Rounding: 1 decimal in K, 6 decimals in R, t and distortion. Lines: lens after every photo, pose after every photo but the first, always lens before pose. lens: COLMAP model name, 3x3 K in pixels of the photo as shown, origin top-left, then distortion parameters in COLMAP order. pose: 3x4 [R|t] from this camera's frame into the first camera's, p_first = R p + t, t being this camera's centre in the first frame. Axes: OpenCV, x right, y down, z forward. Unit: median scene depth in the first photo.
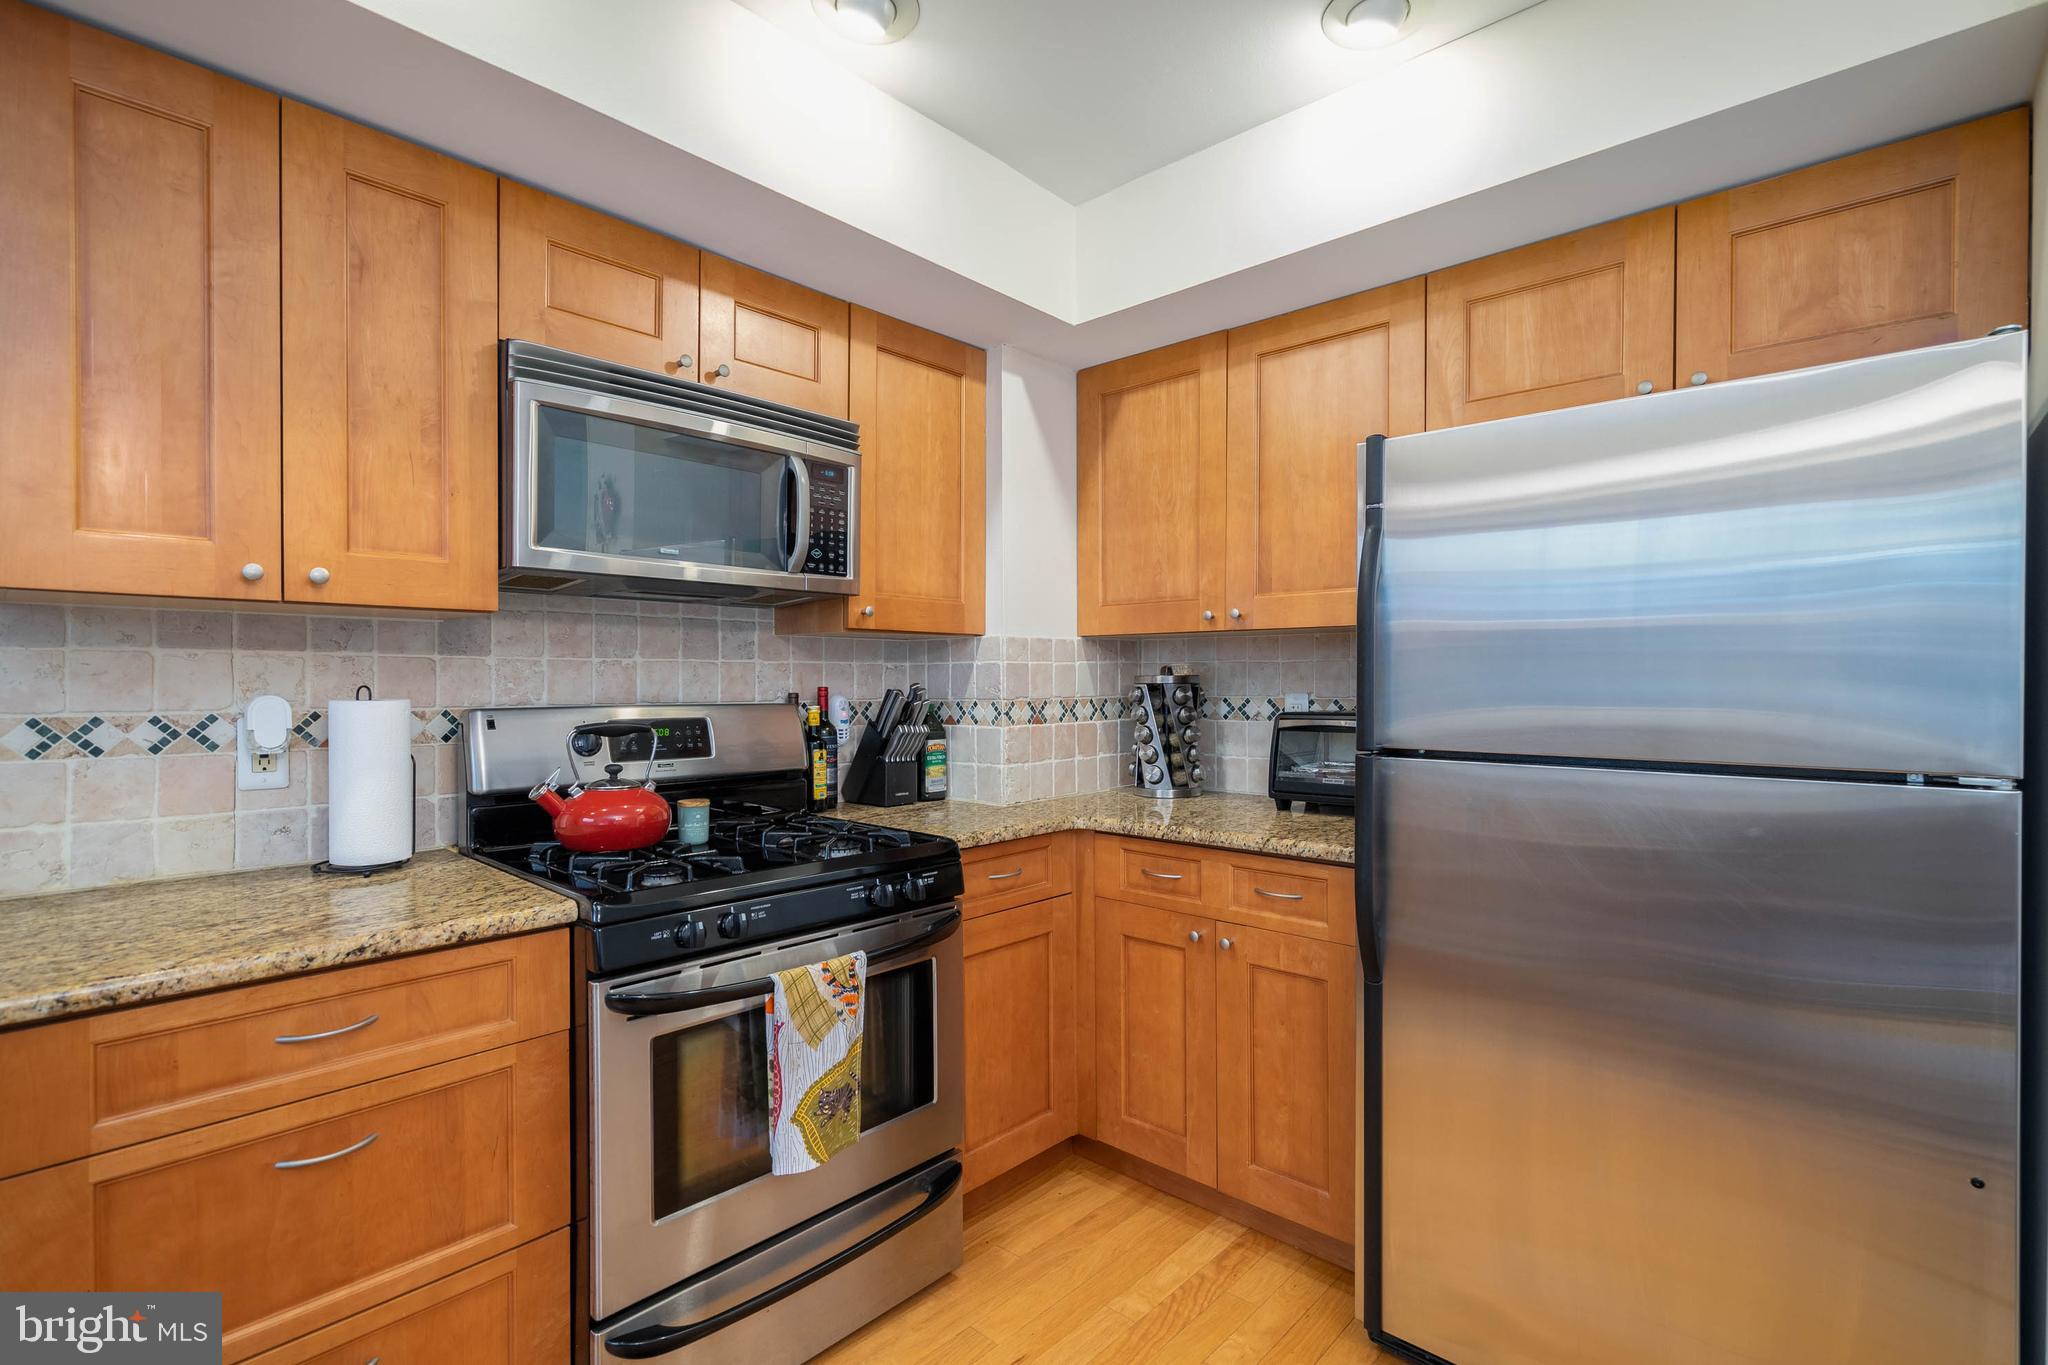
lens RADIAL K [[962.1, 0, 970.6], [0, 962.1, 682.4], [0, 0, 1]] dist [-0.005623, 0.002206]
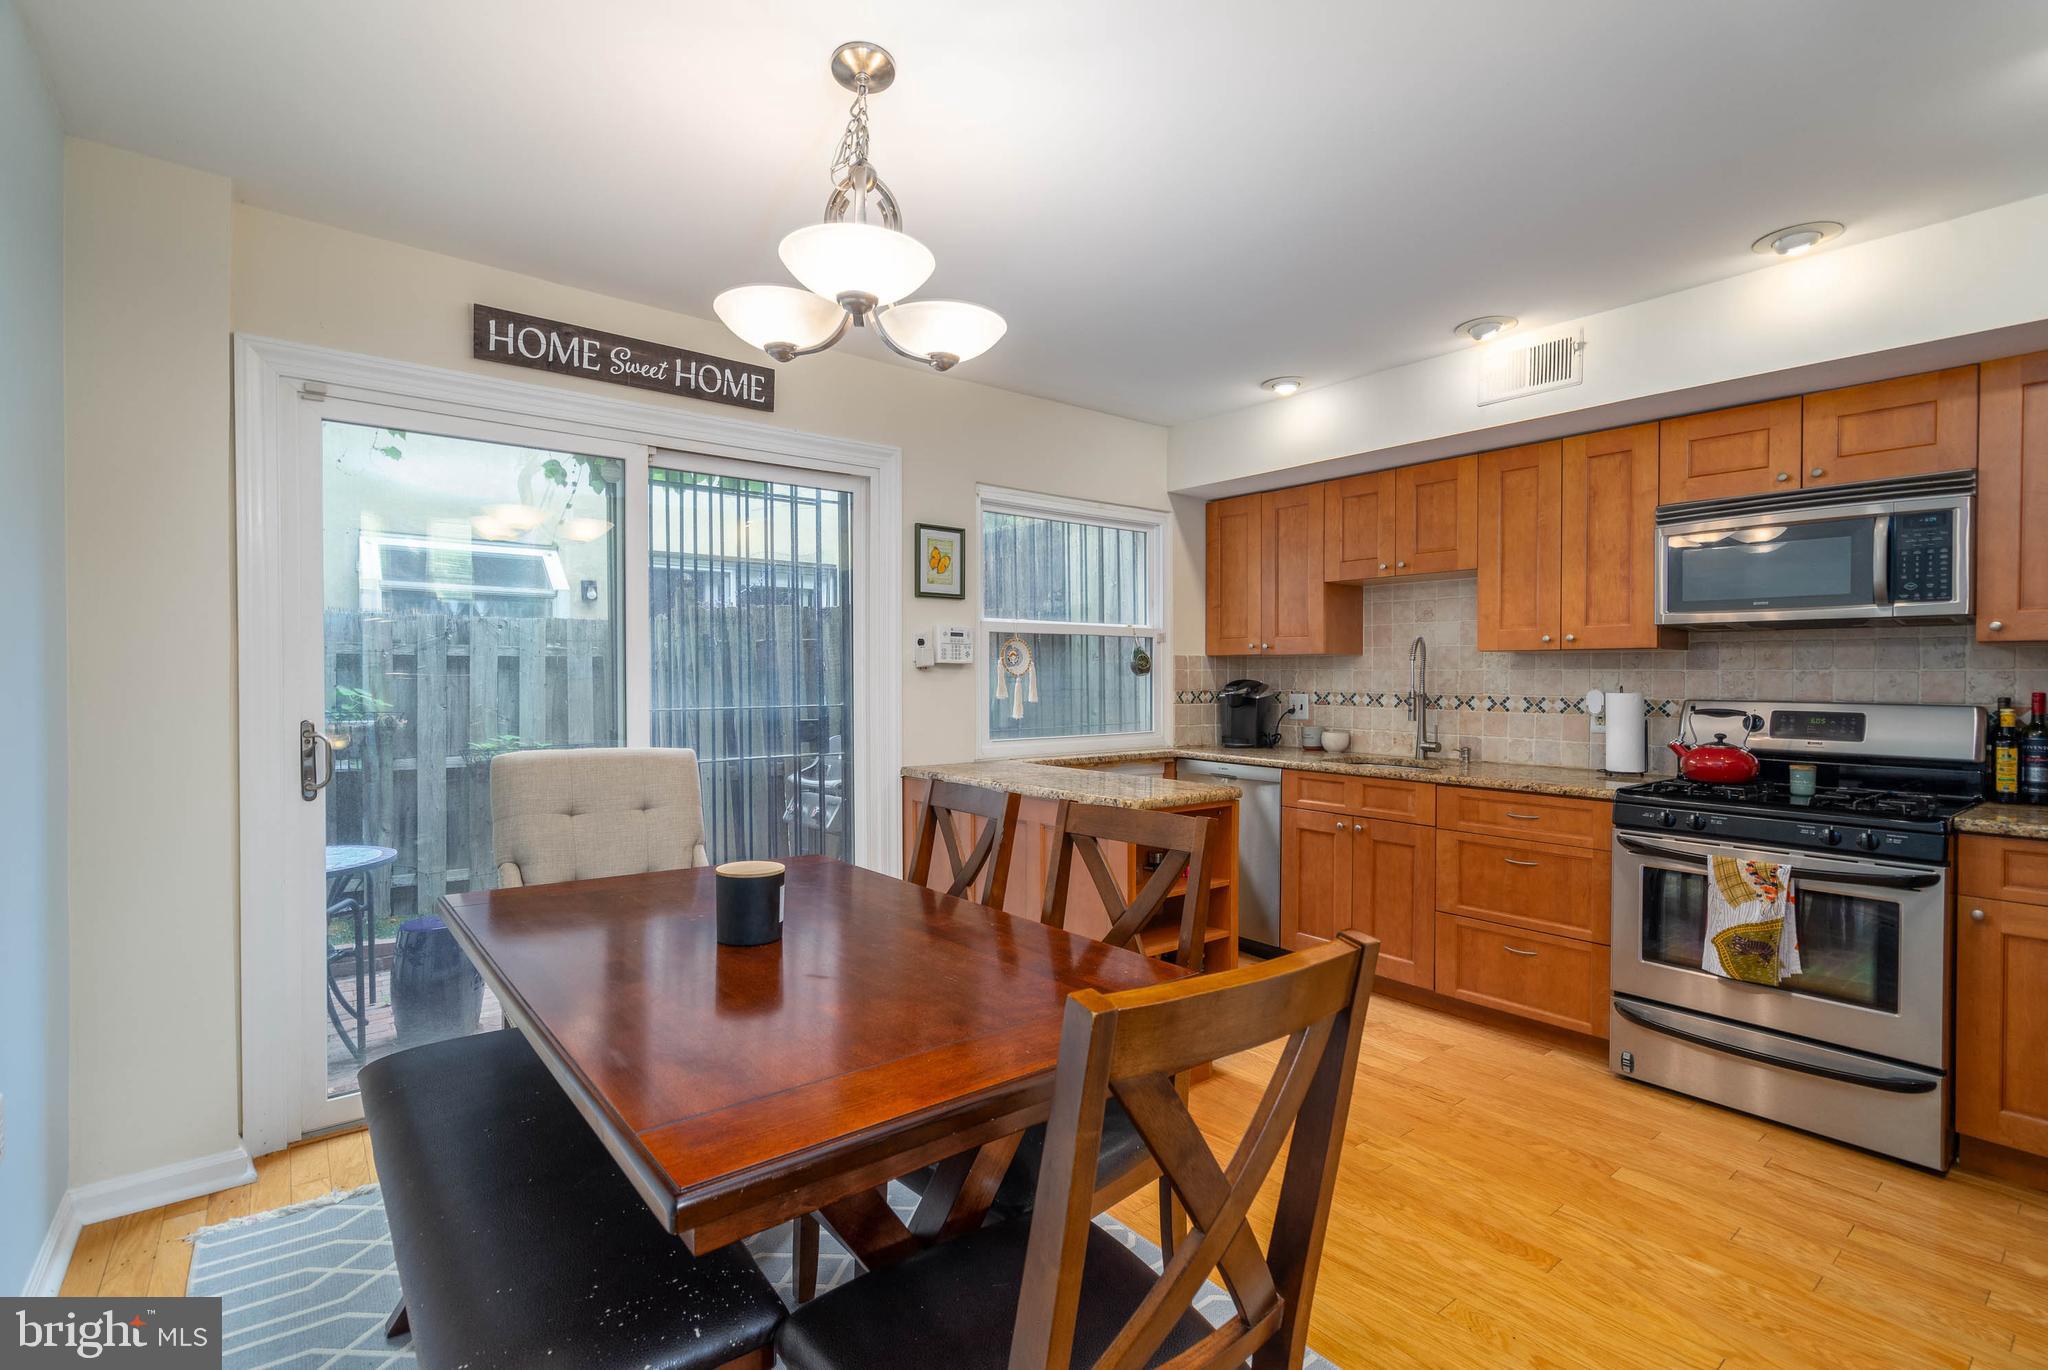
lens RADIAL K [[962.1, 0, 1119.1], [0, 962.1, 686.7], [0, 0, 1]] dist [-0.005623, 0.002206]
pose [[-0.052510, 0.012390, -0.998544, 1.322316], [-0.004543, 0.999910, 0.012646, -0.013971], [0.998610, 0.005200, -0.052449, 0.022496]]
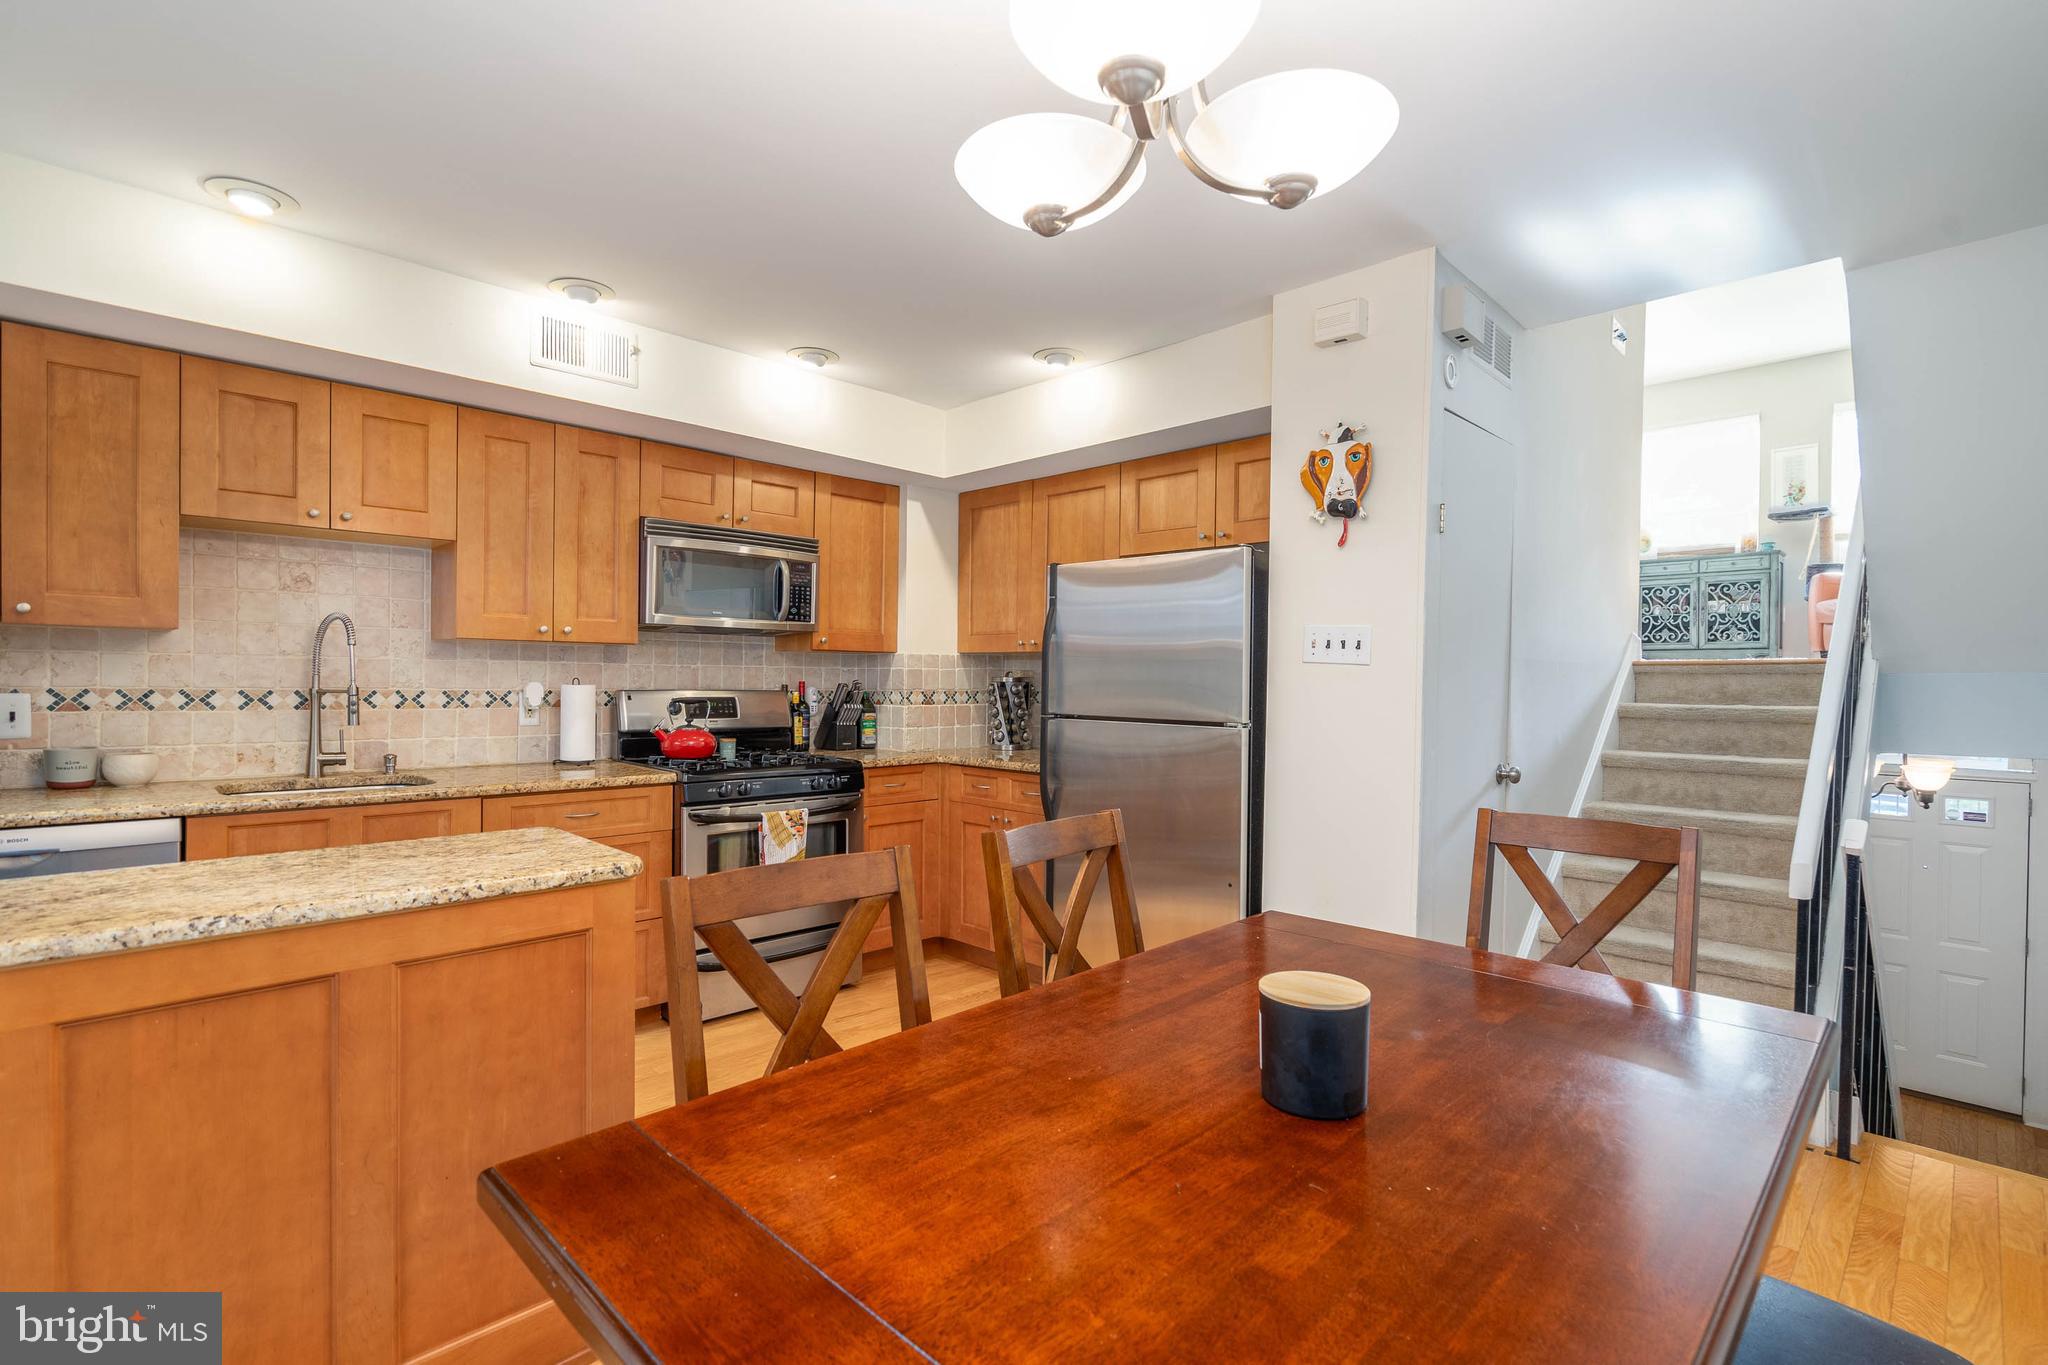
lens RADIAL K [[962.1, 0, 956.2], [0, 962.1, 675.8], [0, 0, 1]] dist [-0.005623, 0.002206]
pose [[0.998587, 0.011605, -0.051858, 0.287690], [-0.011807, 0.999924, -0.003597, -0.003232], [0.051812, 0.004204, 0.998648, -0.968639]]
